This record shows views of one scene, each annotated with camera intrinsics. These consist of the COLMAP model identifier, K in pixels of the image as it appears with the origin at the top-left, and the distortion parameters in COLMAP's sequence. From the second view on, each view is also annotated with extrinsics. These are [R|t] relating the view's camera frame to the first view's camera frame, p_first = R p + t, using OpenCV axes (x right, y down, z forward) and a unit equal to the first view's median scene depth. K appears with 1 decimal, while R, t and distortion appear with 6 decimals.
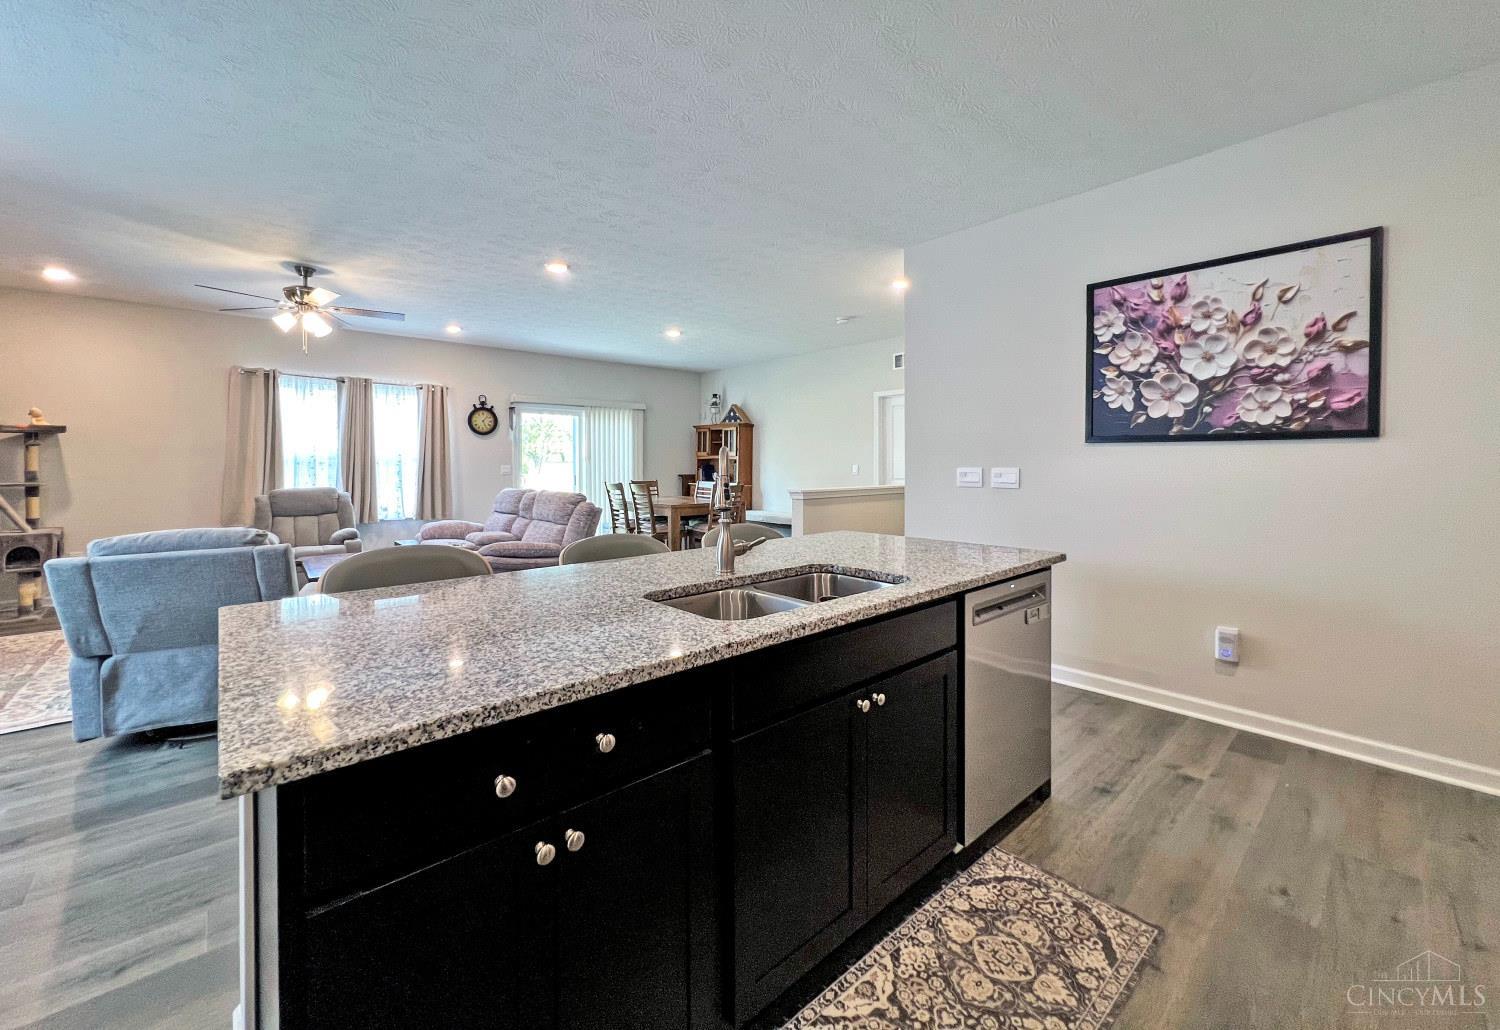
lens RADIAL K [[598.7, 0, 751.2], [0, 598.7, 467.4], [0, 0, 1]] dist [-0.001472, 0.000252]
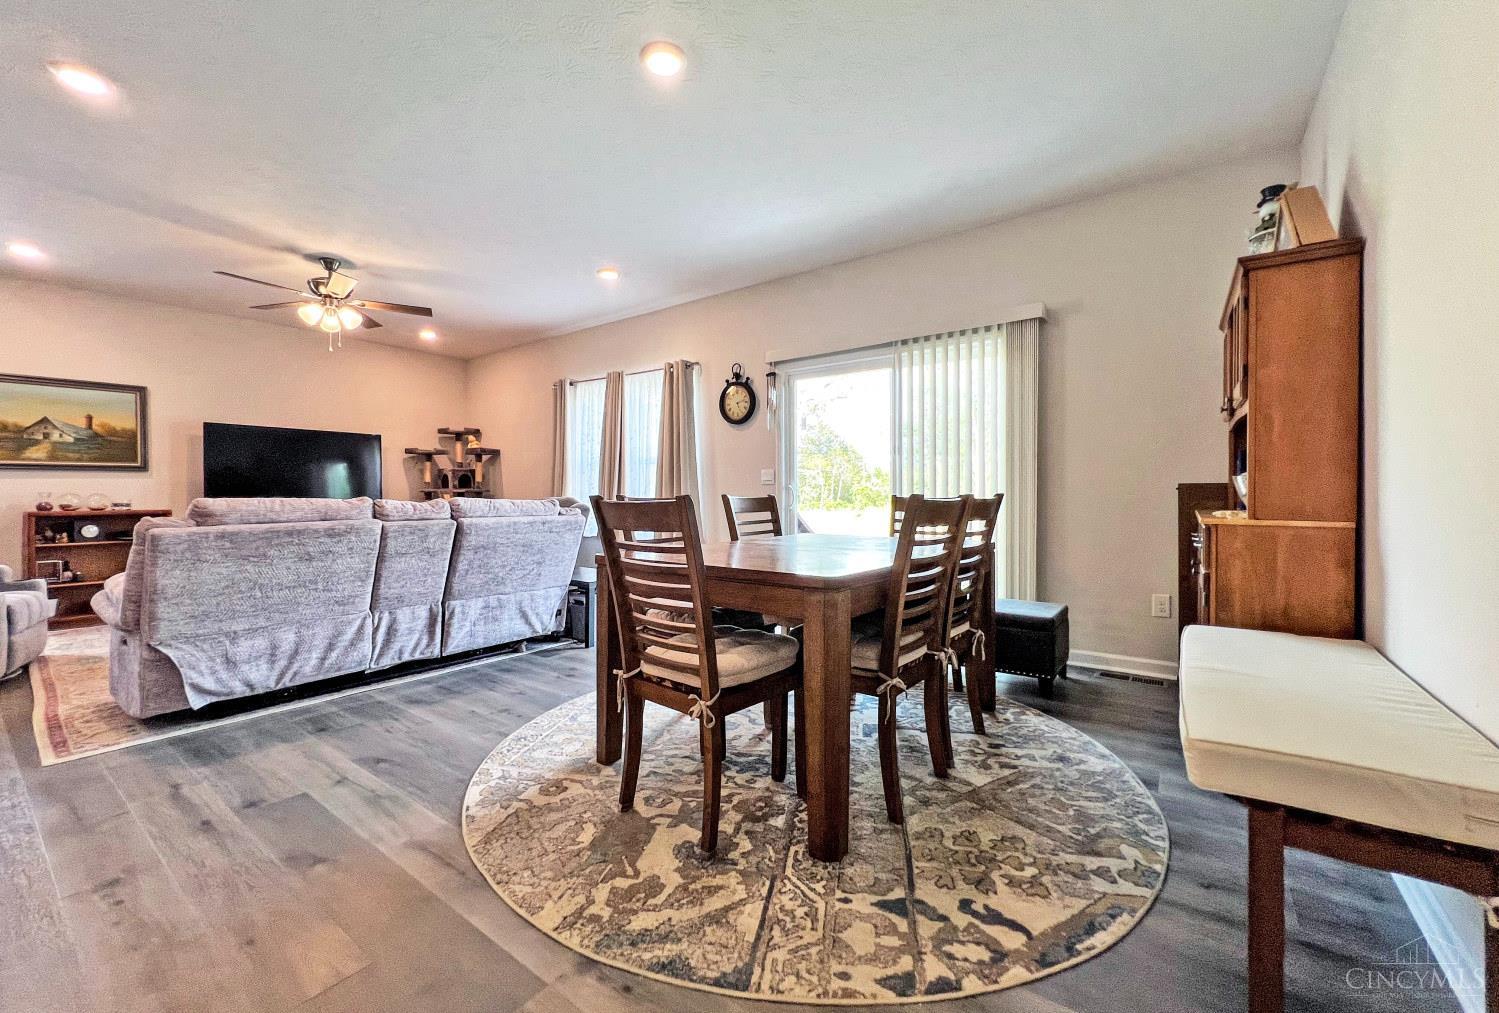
lens RADIAL K [[599.2, 0, 746.7], [0, 599.2, 493.9], [0, 0, 1]] dist [0.001207, 0.000545]
pose [[0.204724, -0.003294, -0.978814, 0.503718], [-0.003149, 0.999987, -0.004024, 0.064019], [0.978815, 0.003906, 0.204711, 2.227508]]
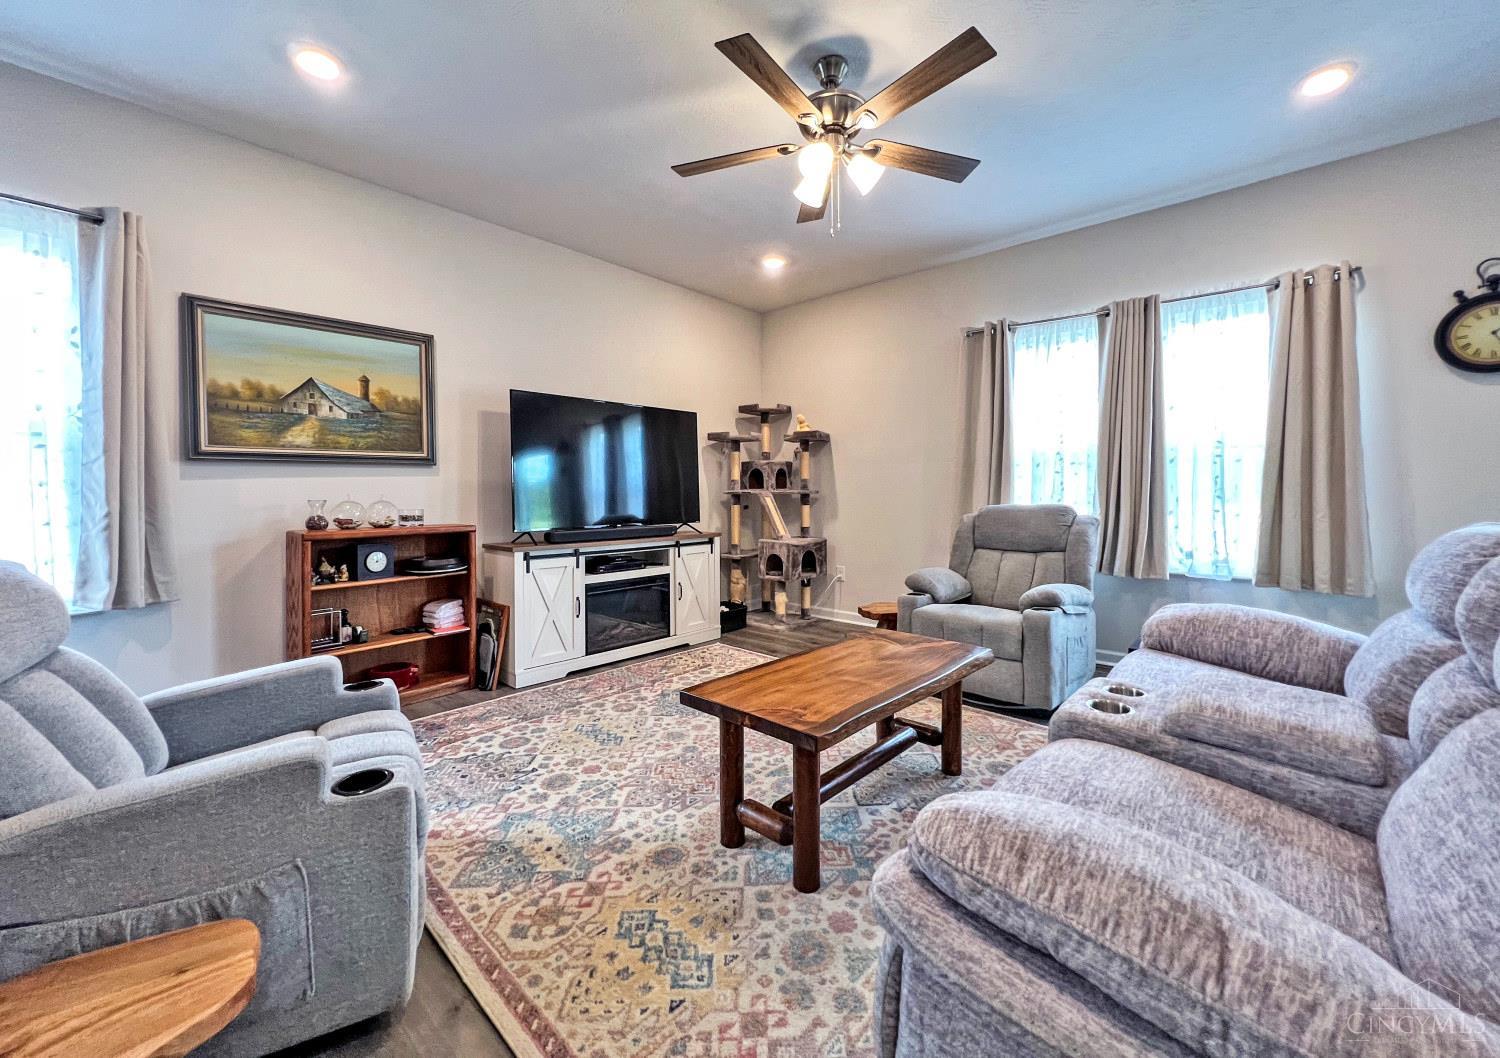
lens RADIAL K [[599.0, 0, 749.3], [0, 599.0, 493.5], [0, 0, 1]] dist [-0.001031, -0.000119]
pose [[0.111674, 0.004329, -0.993736, -0.374800], [-0.003005, 0.999987, 0.004019, 0.043735], [0.993740, 0.002538, 0.111685, 1.336704]]
